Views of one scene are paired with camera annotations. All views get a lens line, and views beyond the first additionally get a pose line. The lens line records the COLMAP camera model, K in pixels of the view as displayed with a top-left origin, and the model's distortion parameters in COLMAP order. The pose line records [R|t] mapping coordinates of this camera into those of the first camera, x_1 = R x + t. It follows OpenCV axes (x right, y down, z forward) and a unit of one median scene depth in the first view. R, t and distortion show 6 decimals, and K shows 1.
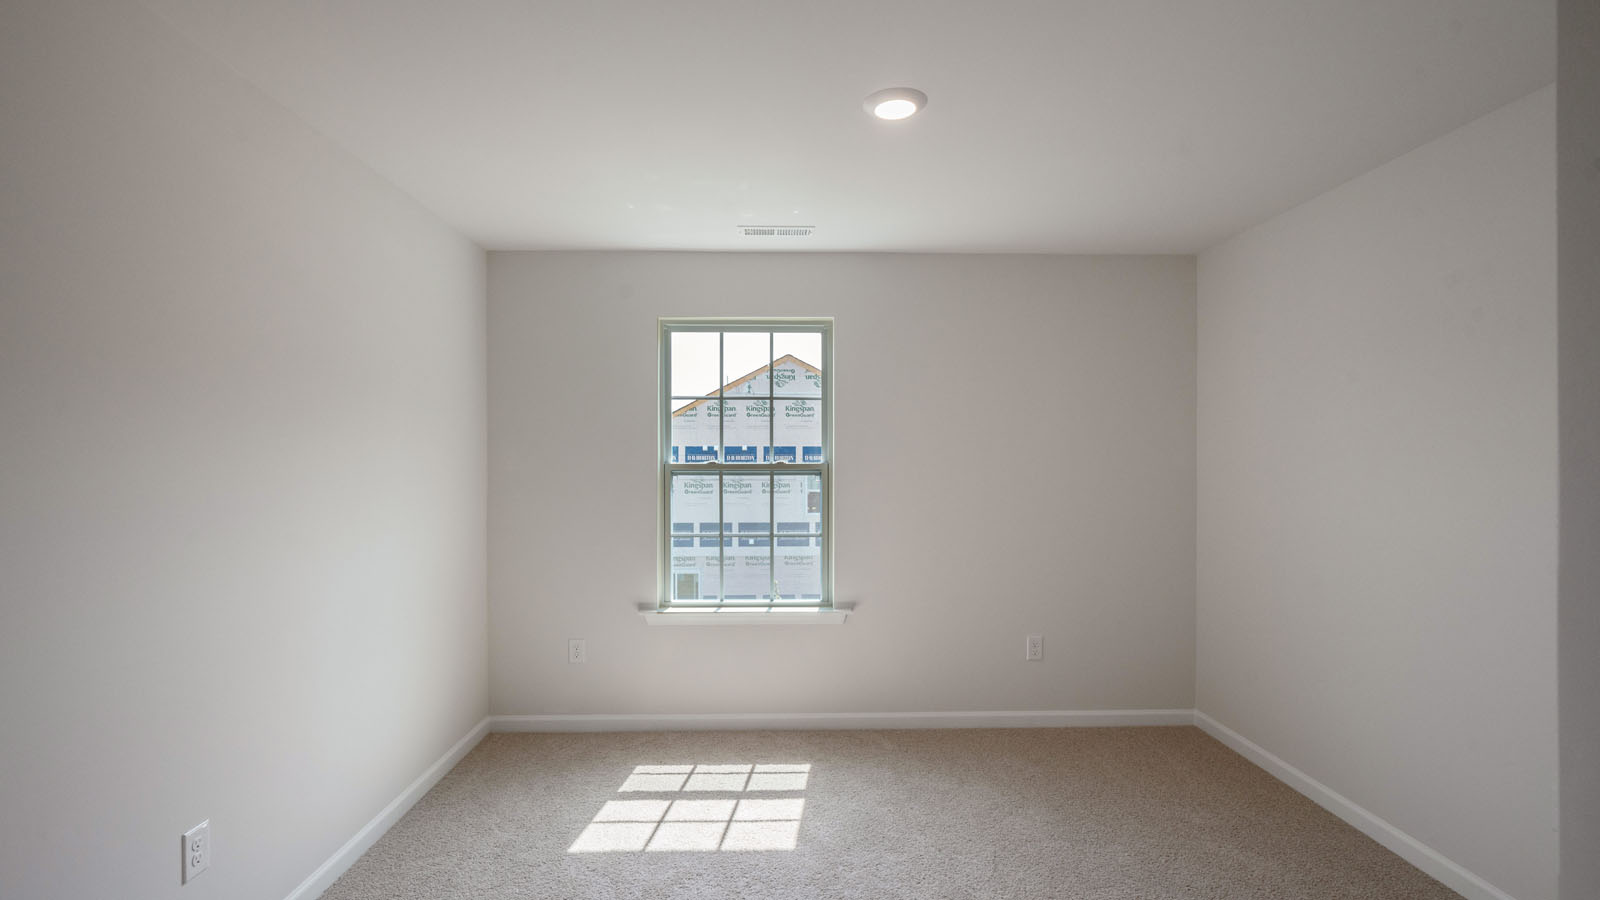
lens RADIAL K [[733.7, 0, 800.0], [0, 733.7, 450.0], [0, 0, 1]] dist [-0.023581, 0.000129]
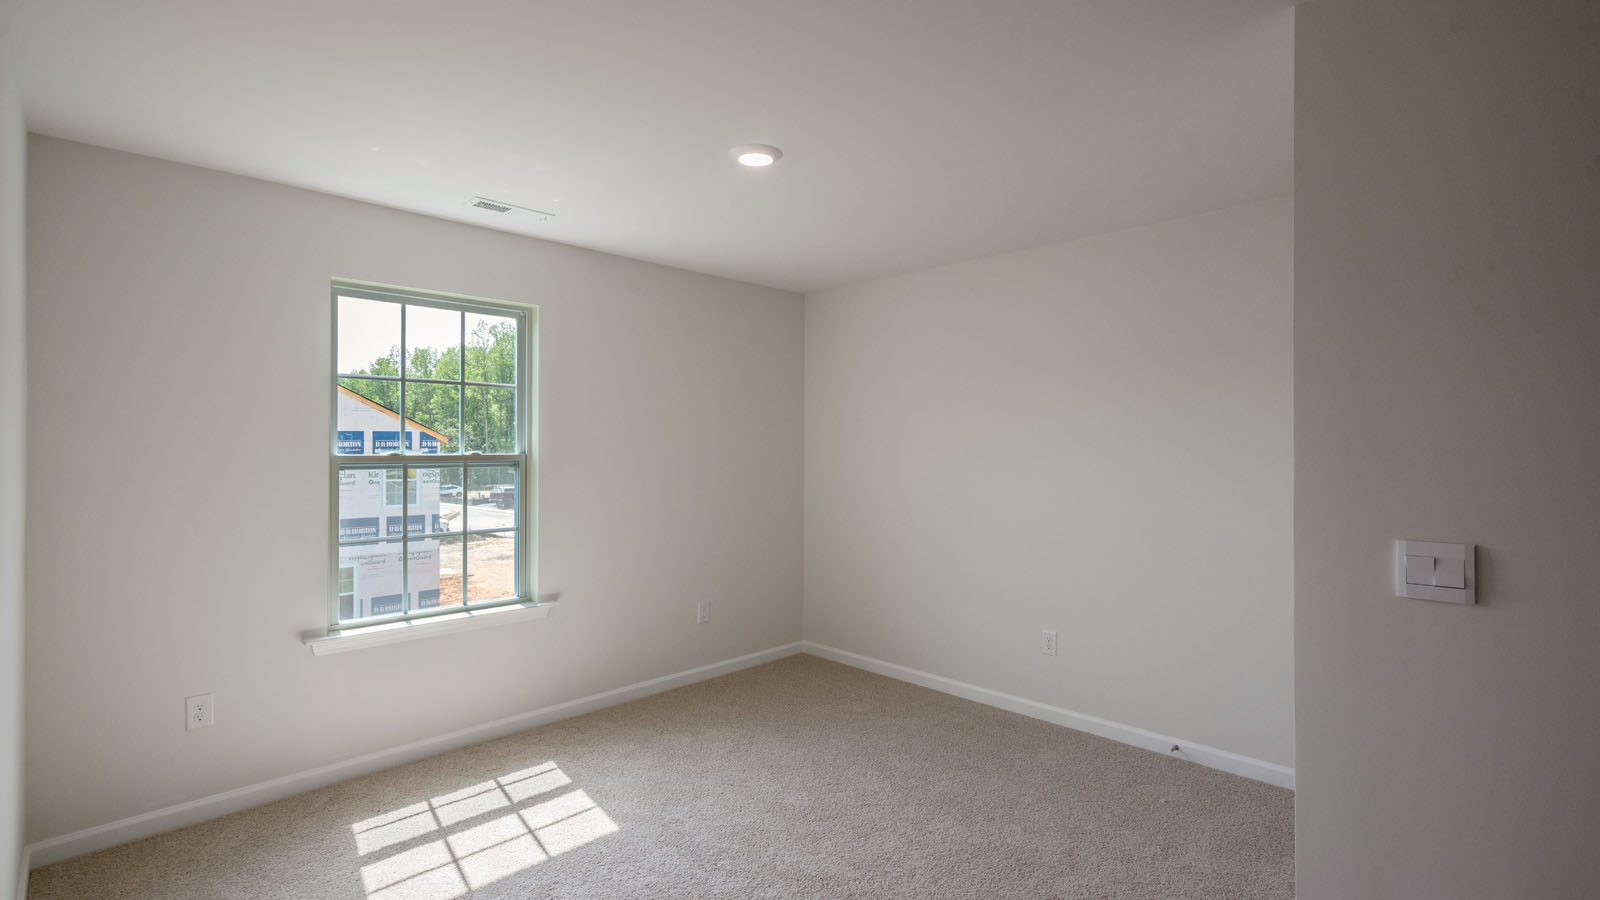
lens RADIAL K [[743.5, 0, 802.9], [0, 743.5, 436.3], [0, 0, 1]] dist [-0.002036, -0.000124]
pose [[0.711328, 0.012191, 0.702754, -0.408840], [-0.017841, 0.999841, 0.000715, -0.013788], [-0.702634, -0.013046, 0.711432, 0.046176]]
